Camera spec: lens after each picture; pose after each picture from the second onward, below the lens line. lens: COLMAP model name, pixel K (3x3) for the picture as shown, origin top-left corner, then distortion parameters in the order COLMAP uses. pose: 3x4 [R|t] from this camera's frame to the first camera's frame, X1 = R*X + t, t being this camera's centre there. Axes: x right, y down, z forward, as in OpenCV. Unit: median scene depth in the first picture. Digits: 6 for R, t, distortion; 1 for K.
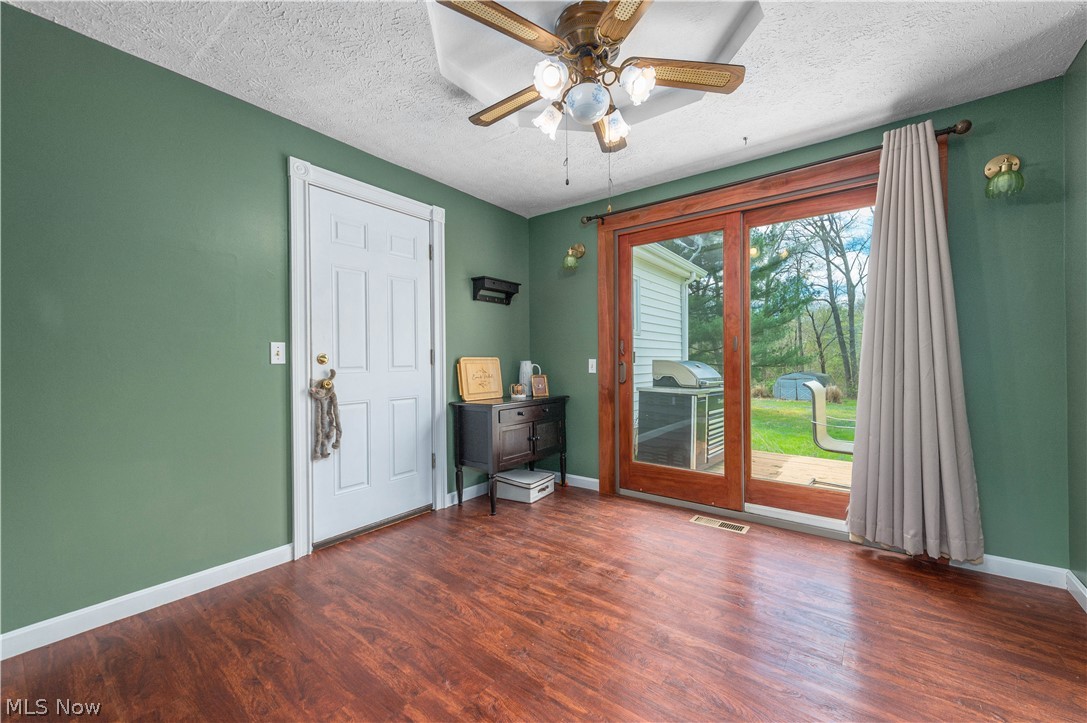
lens RADIAL K [[431.9, 0, 563.7], [0, 431.9, 365.6], [0, 0, 1]] dist [0.014631, -0.000036]
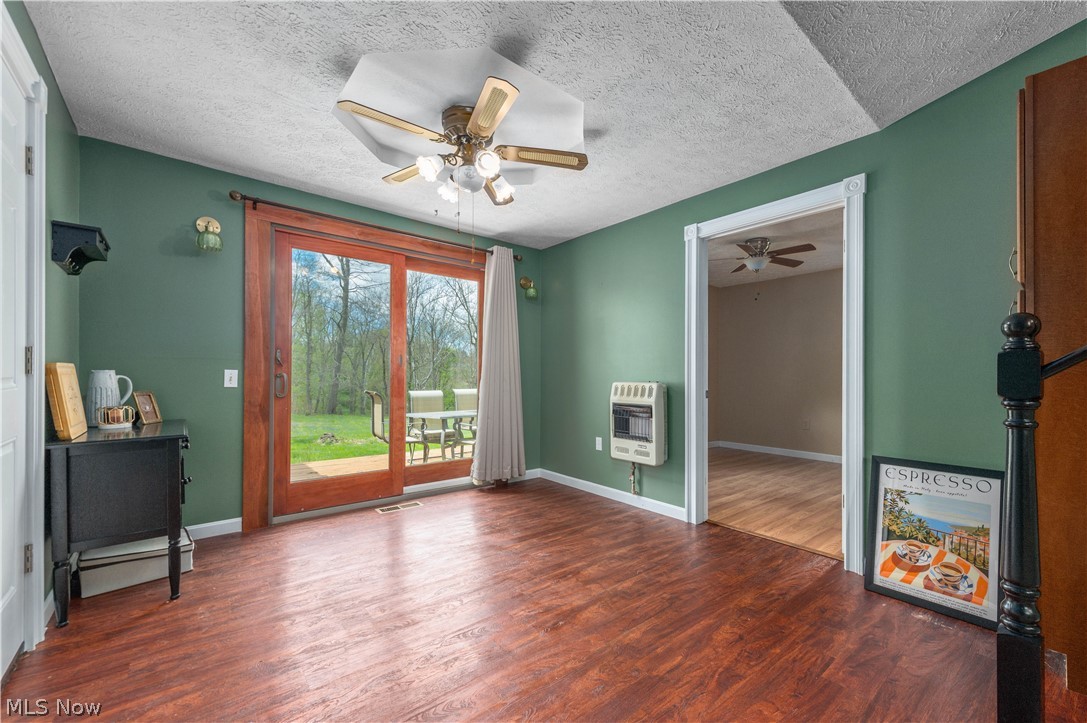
lens RADIAL K [[431.9, 0, 558.7], [0, 431.9, 374.7], [0, 0, 1]] dist [0.014631, -0.000036]
pose [[0.239191, 0.007048, 0.970947, -0.608291], [0.000037, 0.999974, -0.007267, -0.000209], [-0.970973, 0.001774, 0.239184, 0.231469]]
